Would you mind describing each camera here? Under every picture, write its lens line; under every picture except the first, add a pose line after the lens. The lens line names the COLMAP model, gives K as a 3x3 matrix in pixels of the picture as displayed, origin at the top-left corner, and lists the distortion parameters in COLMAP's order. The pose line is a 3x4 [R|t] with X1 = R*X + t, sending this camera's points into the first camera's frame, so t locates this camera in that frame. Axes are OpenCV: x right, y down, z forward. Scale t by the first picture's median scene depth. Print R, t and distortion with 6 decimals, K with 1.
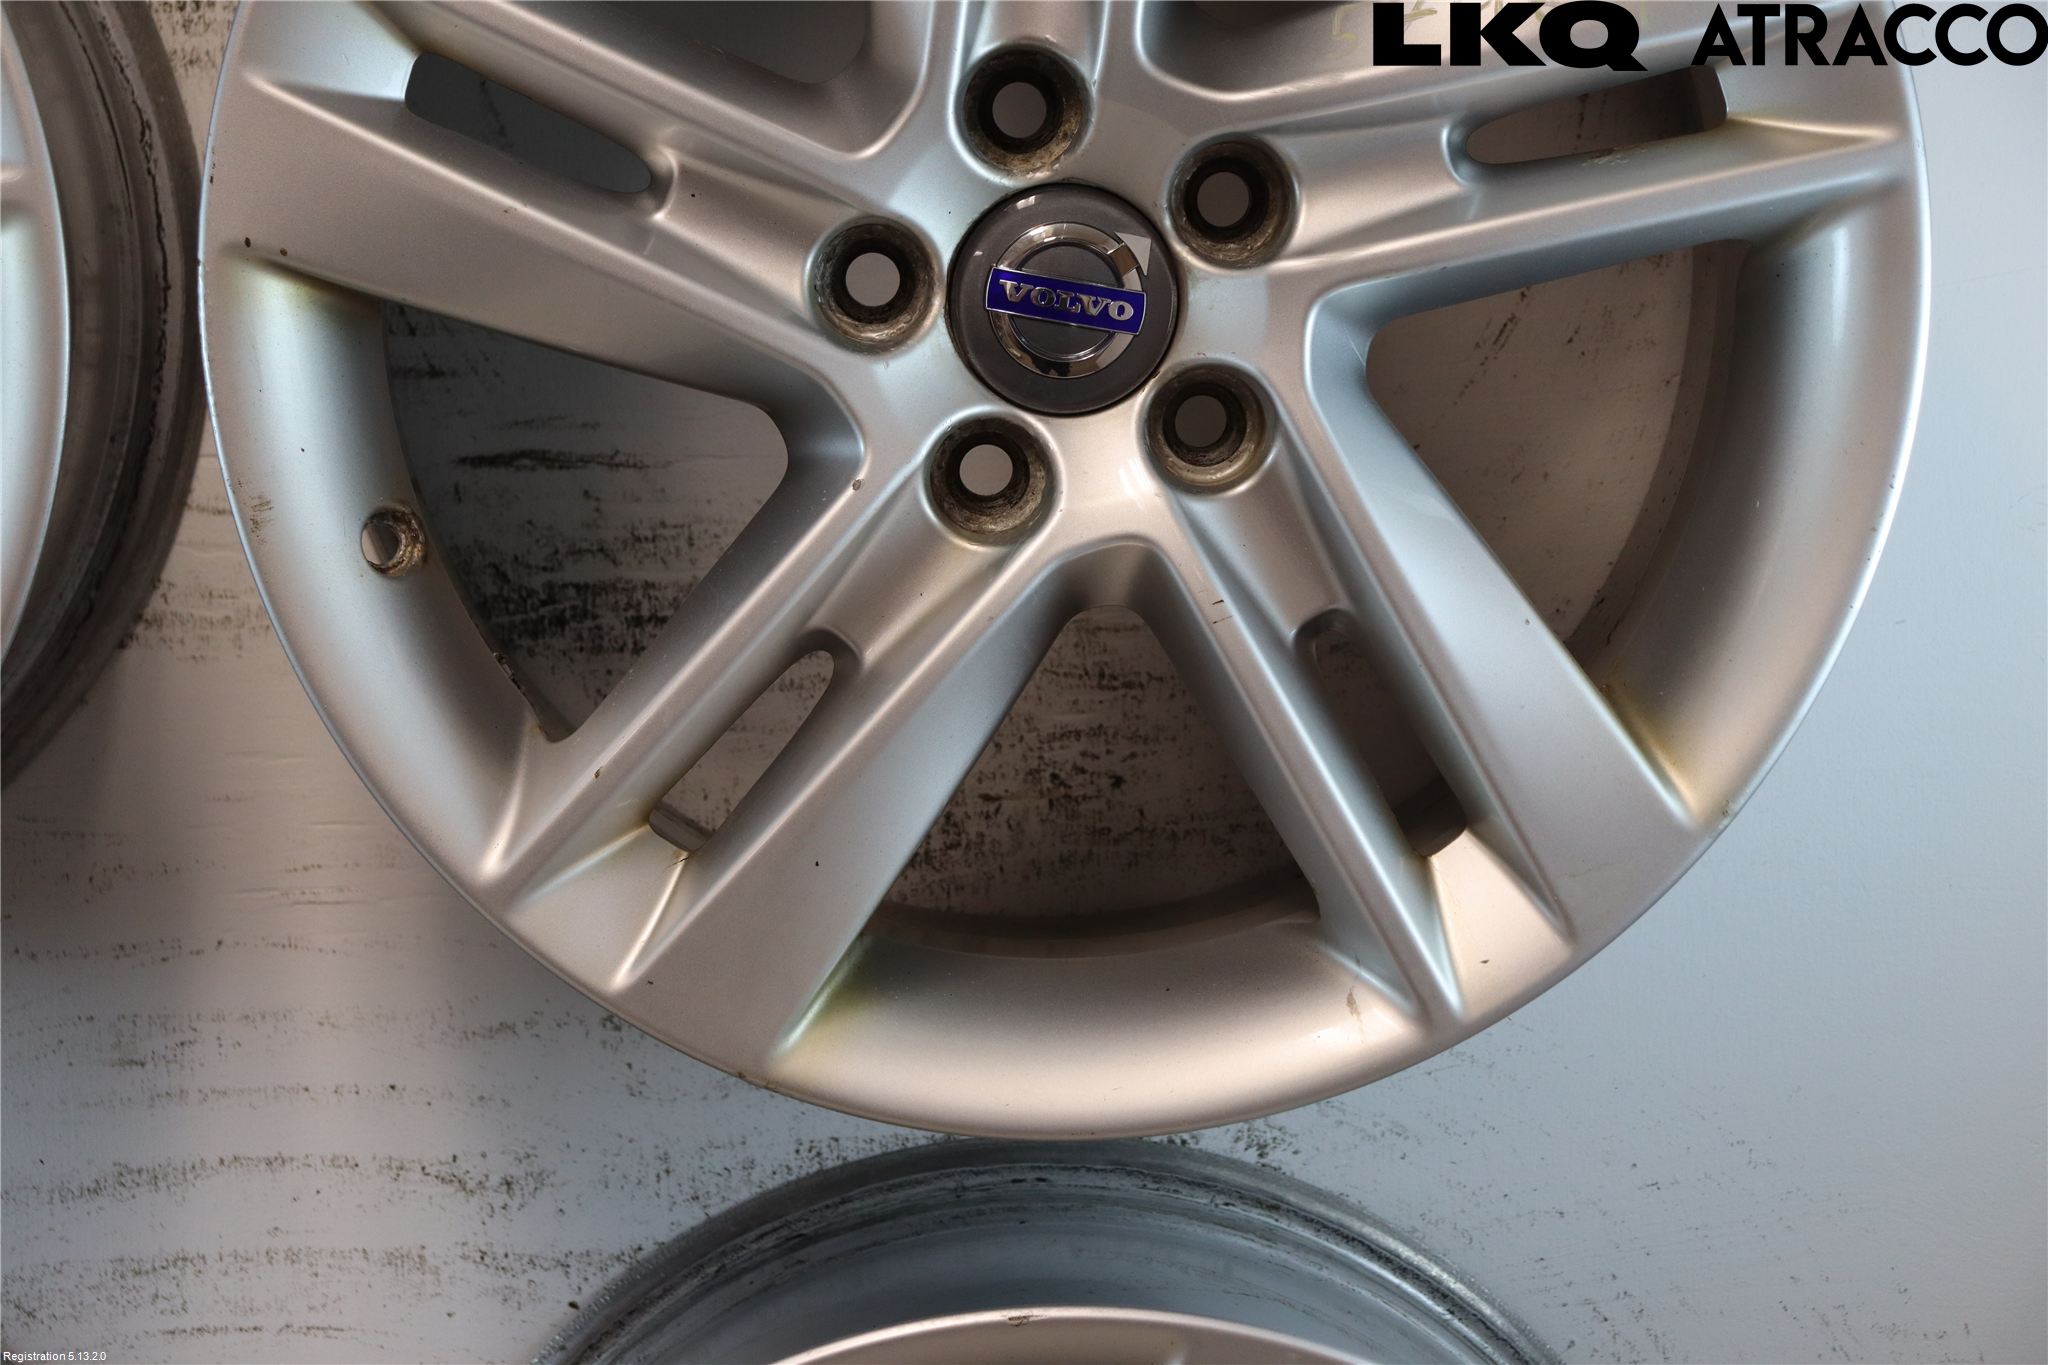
lens RADIAL K [[4145.9, 0, 1010.4], [0, 4145.9, 683.0], [0, 0, 1]] dist [0.312610, 0.000000]
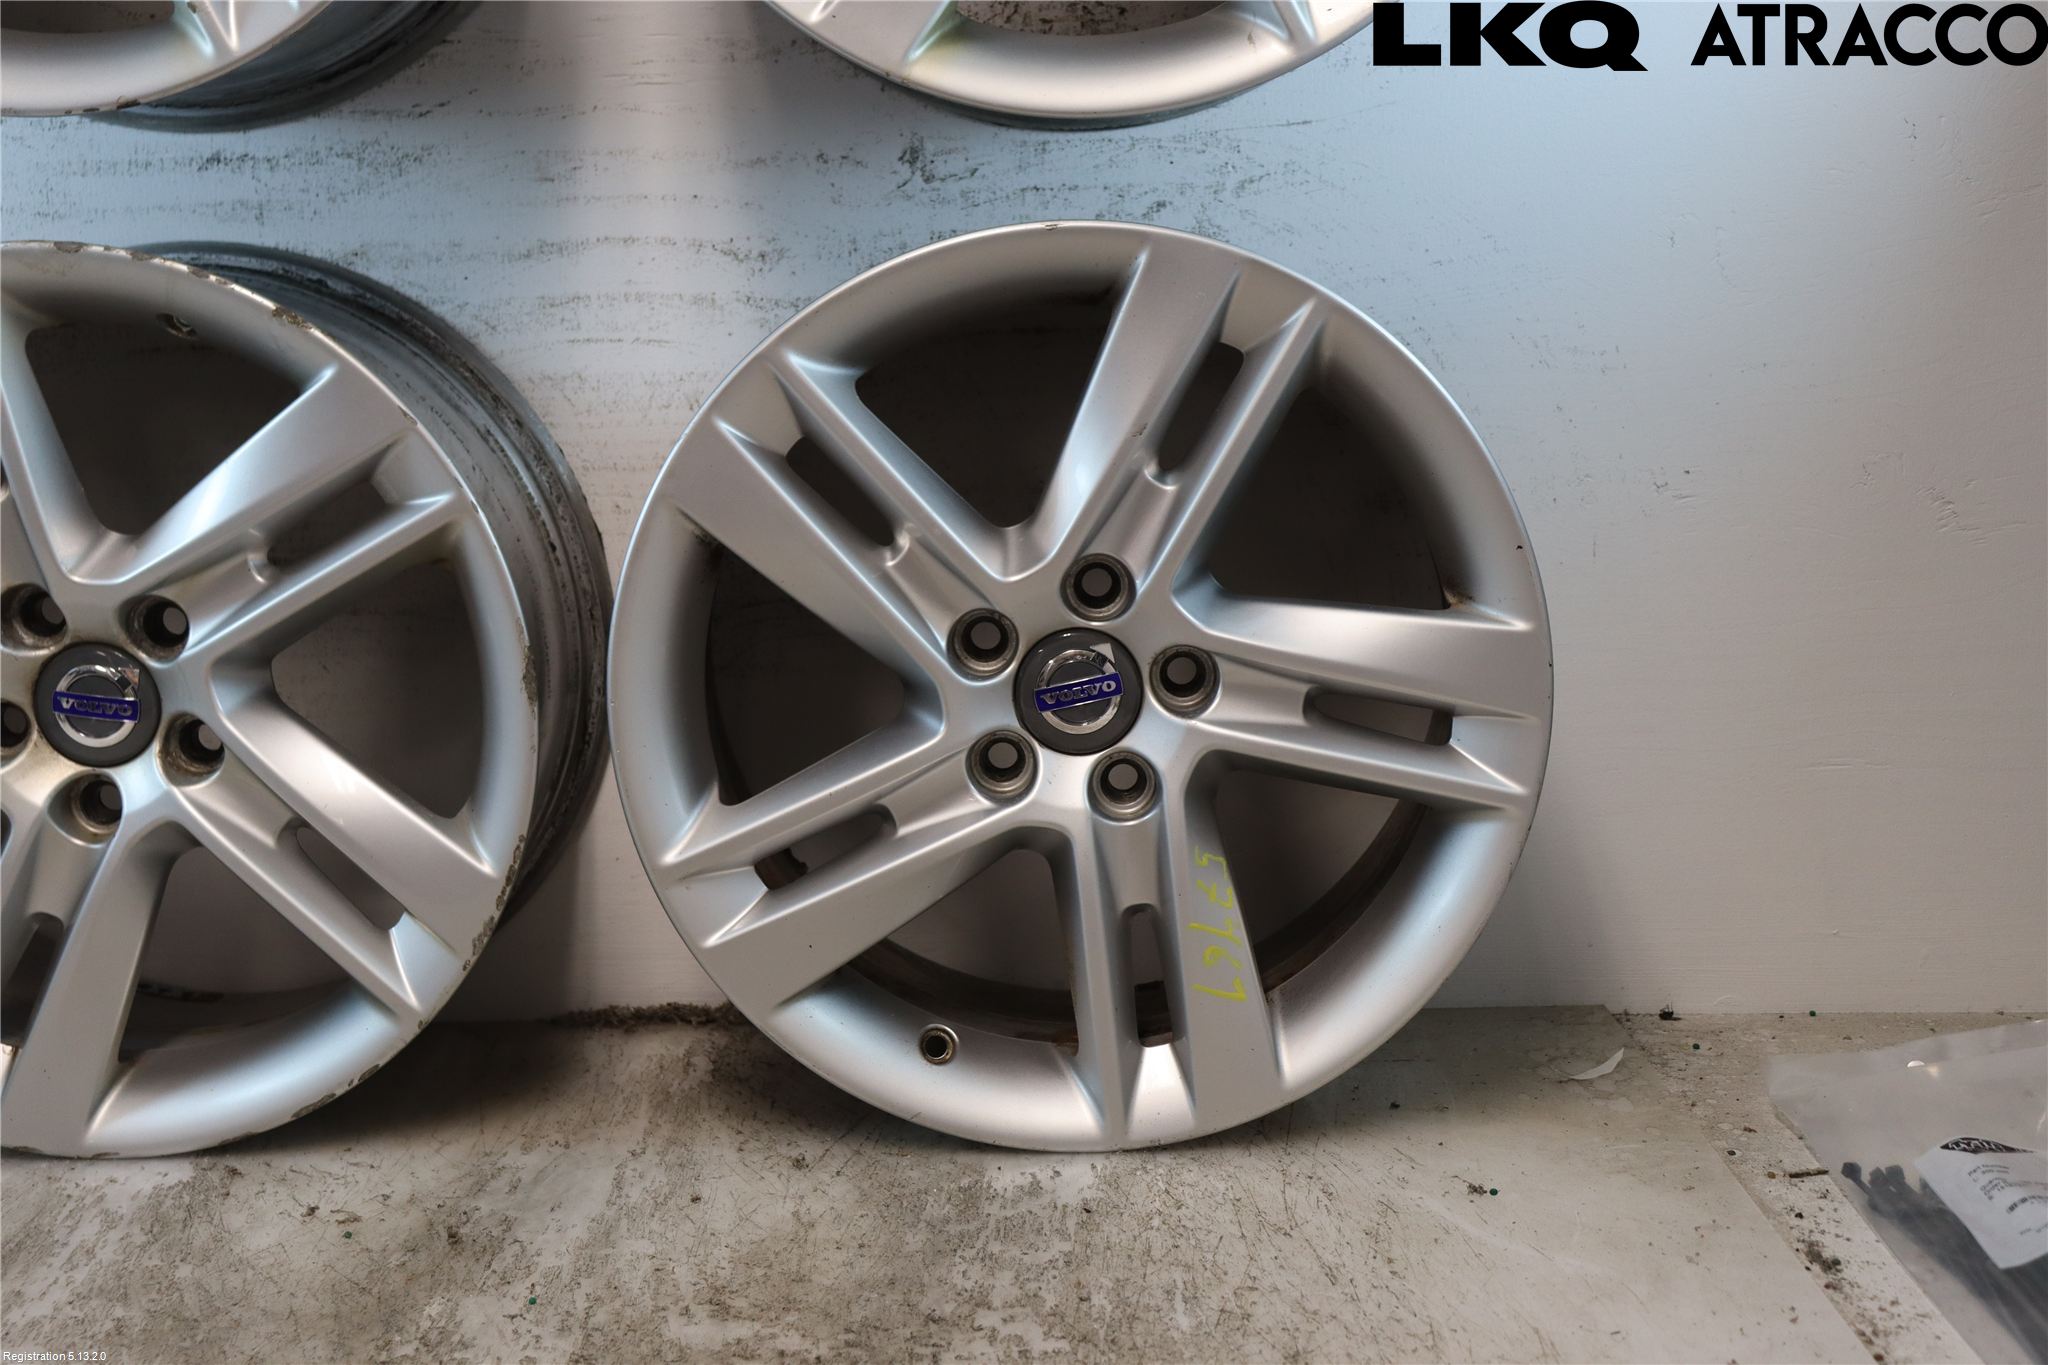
lens RADIAL K [[2486.5, 0, 1022.6], [0, 2486.5, 693.2], [0, 0, 1]] dist [-0.009229, 0.000000]
pose [[0.999242, 0.008669, -0.037945, 0.026028], [-0.006578, 0.998471, 0.054890, 0.243890], [0.038363, -0.054598, 0.997771, -0.015580]]
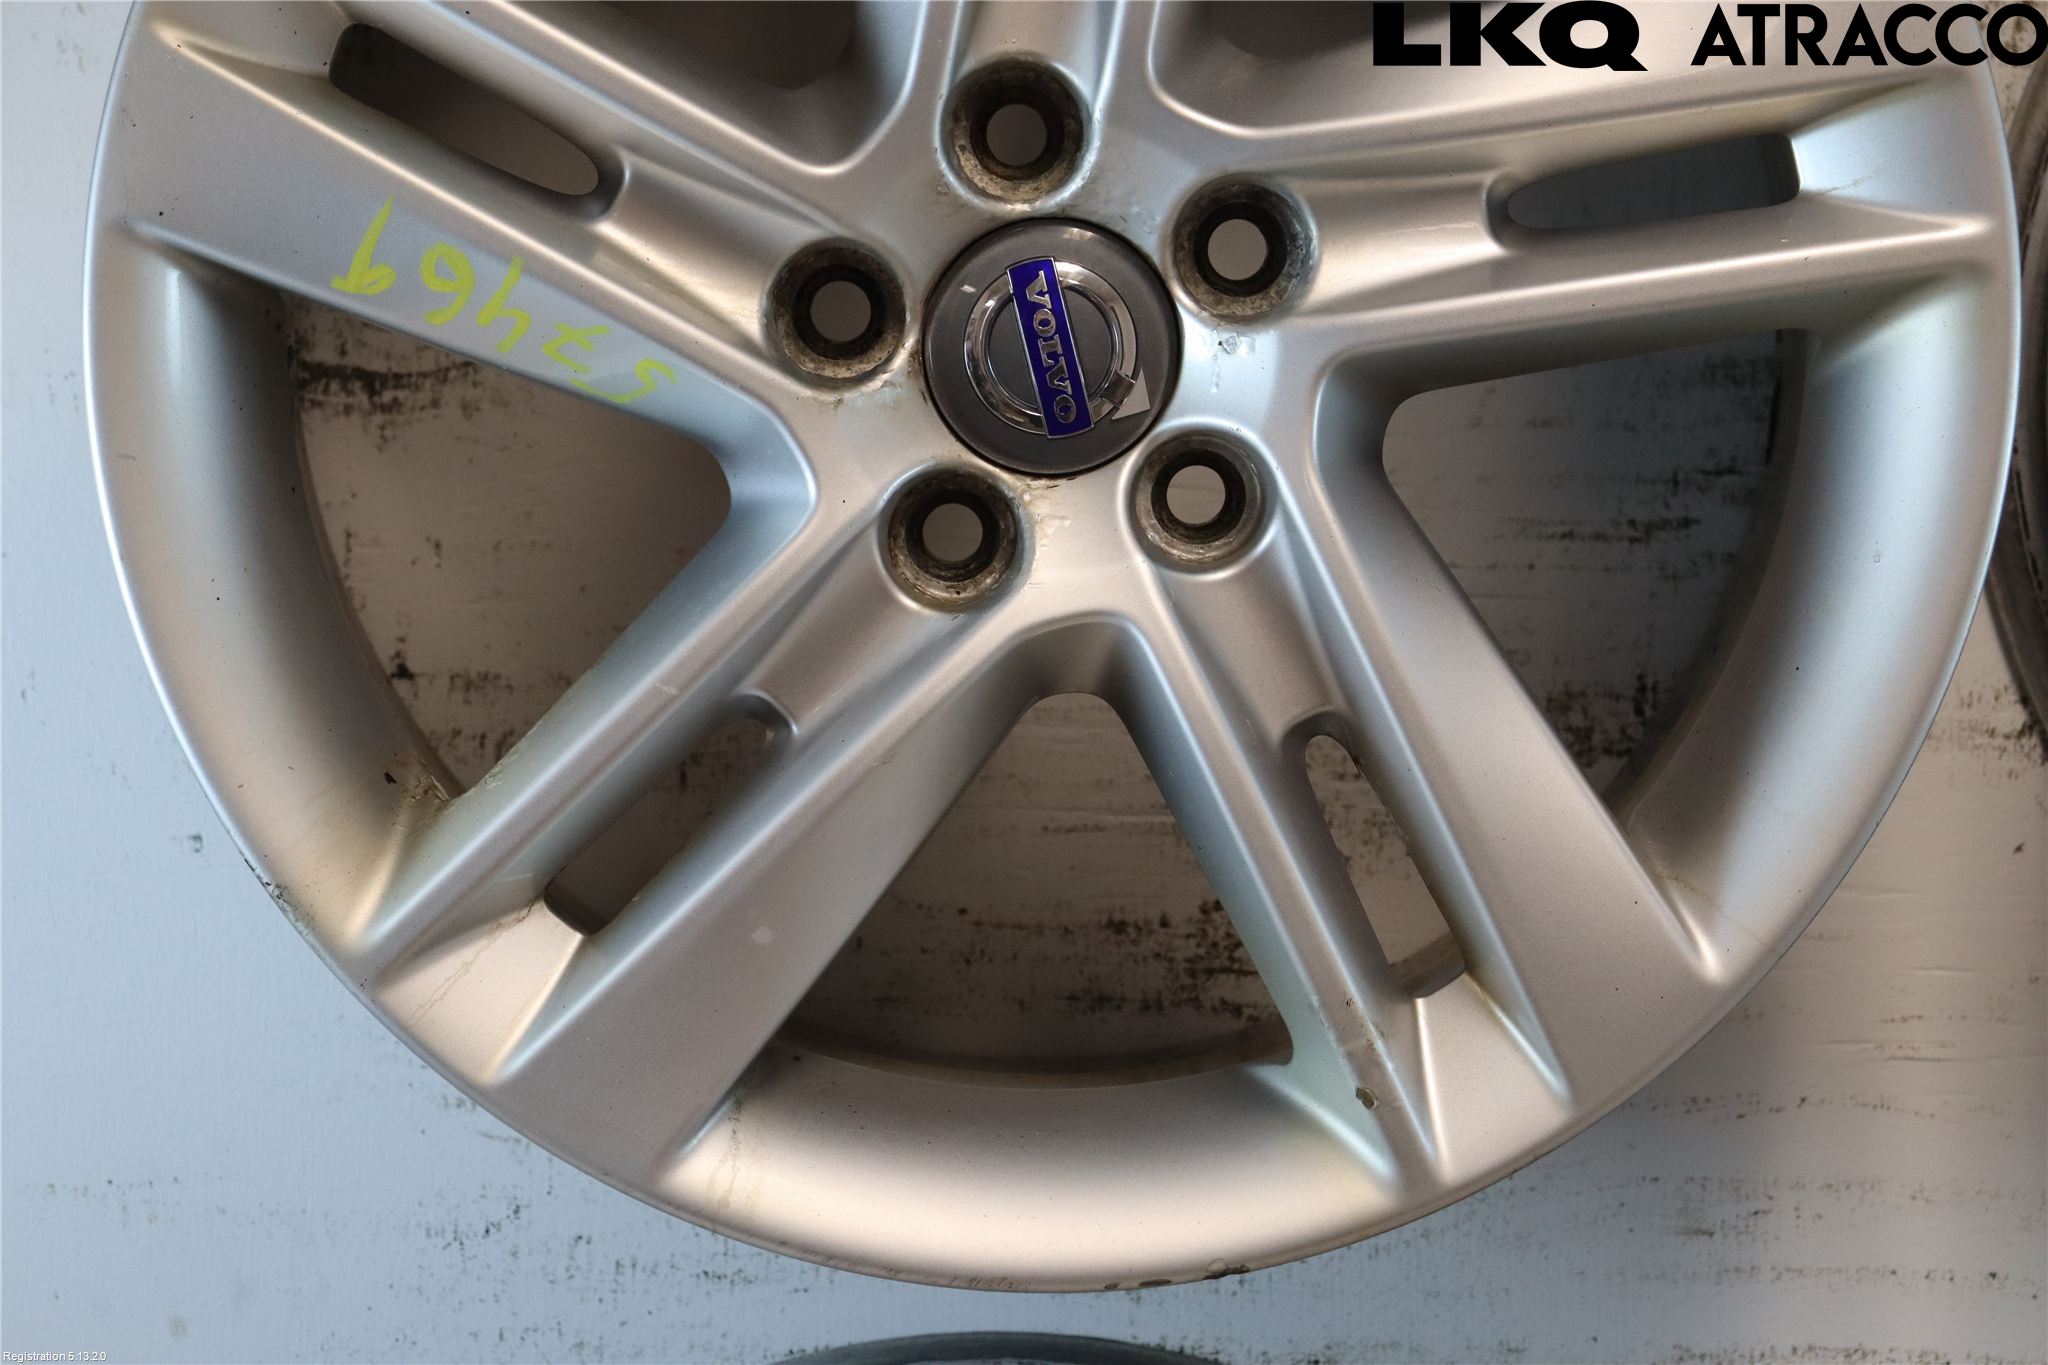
lens RADIAL K [[4959.2, 0, 1020.1], [0, 4959.2, 678.2], [0, 0, 1]] dist [0.471132, 0.000000]
pose [[0.999645, 0.025391, 0.008060, -0.364918], [-0.025045, 0.998864, -0.040535, 0.020287], [-0.009080, 0.040319, 0.999146, -0.062431]]
